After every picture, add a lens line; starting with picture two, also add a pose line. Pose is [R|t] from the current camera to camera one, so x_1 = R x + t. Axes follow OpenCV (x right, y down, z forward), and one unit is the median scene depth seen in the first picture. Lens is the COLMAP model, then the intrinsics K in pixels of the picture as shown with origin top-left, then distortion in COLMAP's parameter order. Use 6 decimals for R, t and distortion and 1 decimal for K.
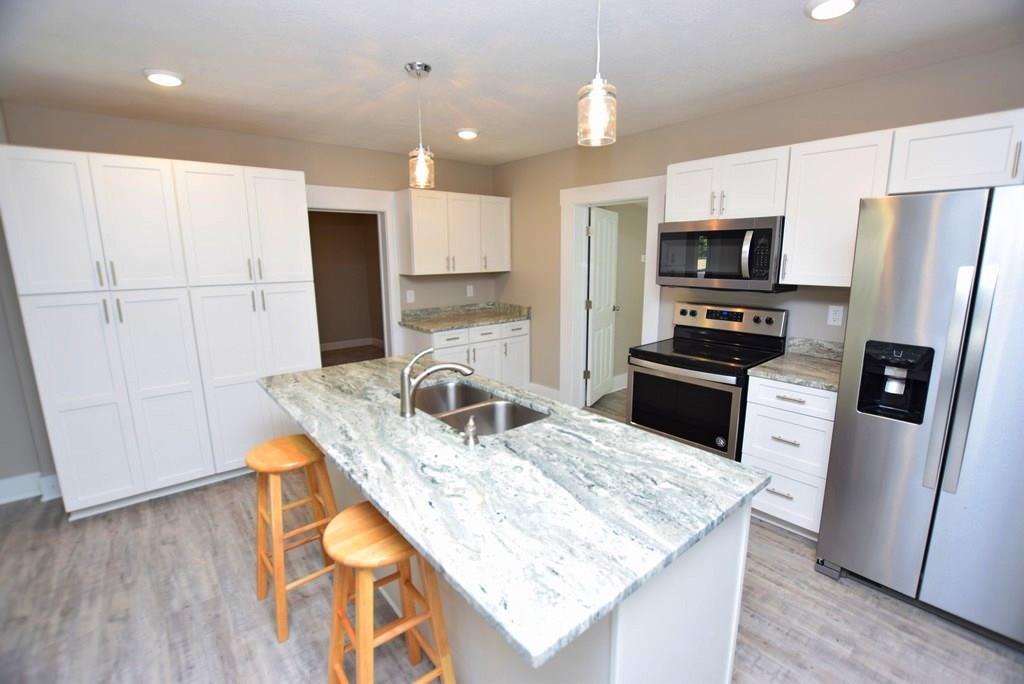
lens RADIAL K [[451.5, 0, 517.0], [0, 451.5, 340.1], [0, 0, 1]] dist [-0.028914, 0.001035]
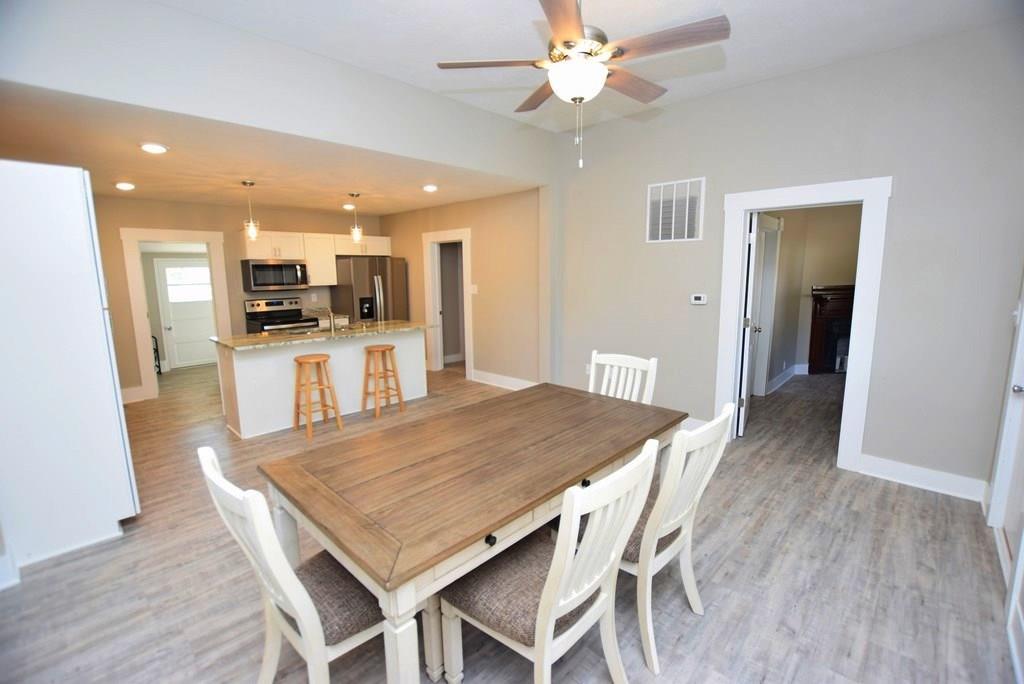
lens RADIAL K [[451.5, 0, 515.0], [0, 451.5, 339.8], [0, 0, 1]] dist [-0.028914, 0.001035]
pose [[-0.102196, -0.142930, 0.984443, -3.190356], [0.198331, 0.966828, 0.160961, -0.008661], [-0.974793, 0.211695, -0.070458, 0.146389]]
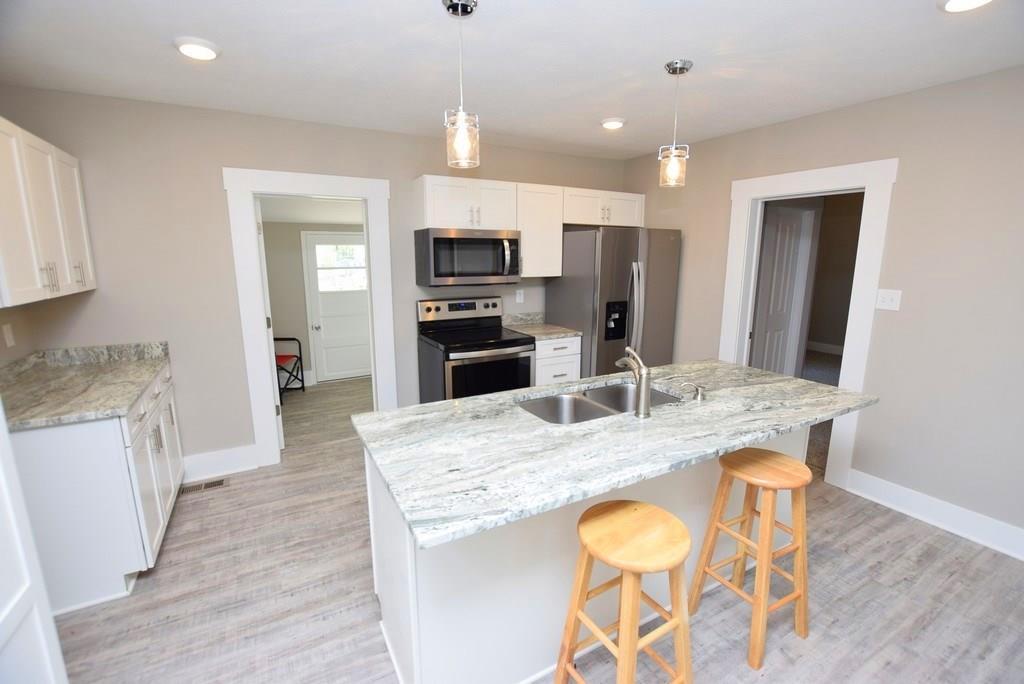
lens RADIAL K [[451.5, 0, 515.3], [0, 451.5, 343.5], [0, 0, 1]] dist [-0.028914, 0.001035]
pose [[0.193262, -0.181551, 0.964204, -1.316633], [0.181346, 0.972409, 0.146748, -0.203479], [-0.964242, 0.146494, 0.220853, 1.091635]]
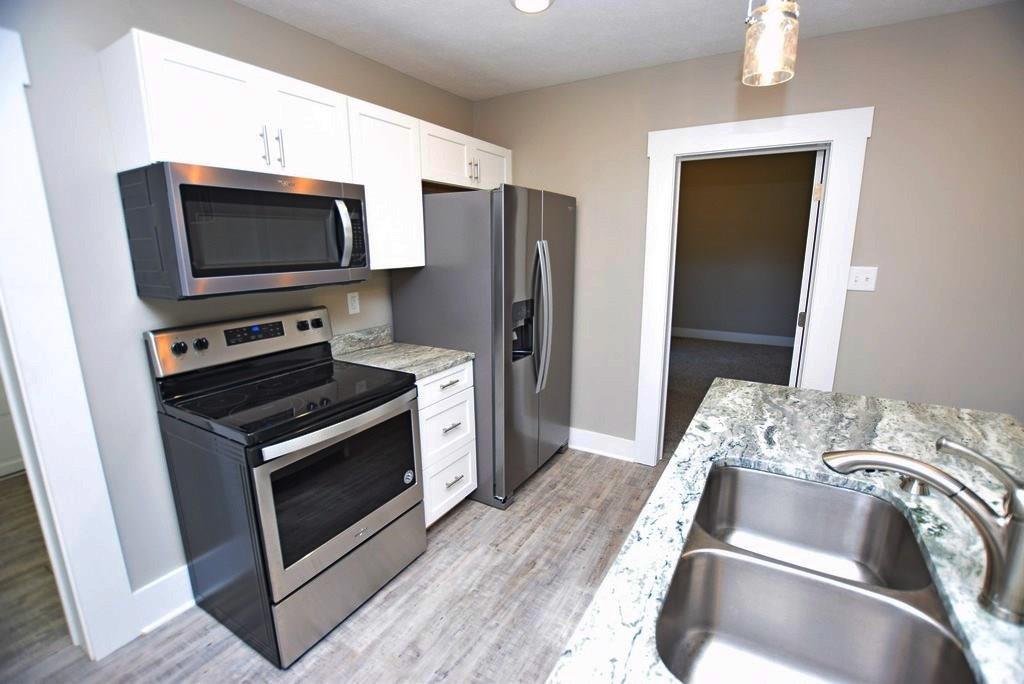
lens RADIAL K [[451.5, 0, 514.0], [0, 451.5, 342.5], [0, 0, 1]] dist [-0.028914, 0.001035]
pose [[-0.326849, -0.189221, 0.925940, -0.432837], [0.189845, 0.946635, 0.260464, -0.247730], [-0.925812, 0.260917, -0.273484, 1.525743]]
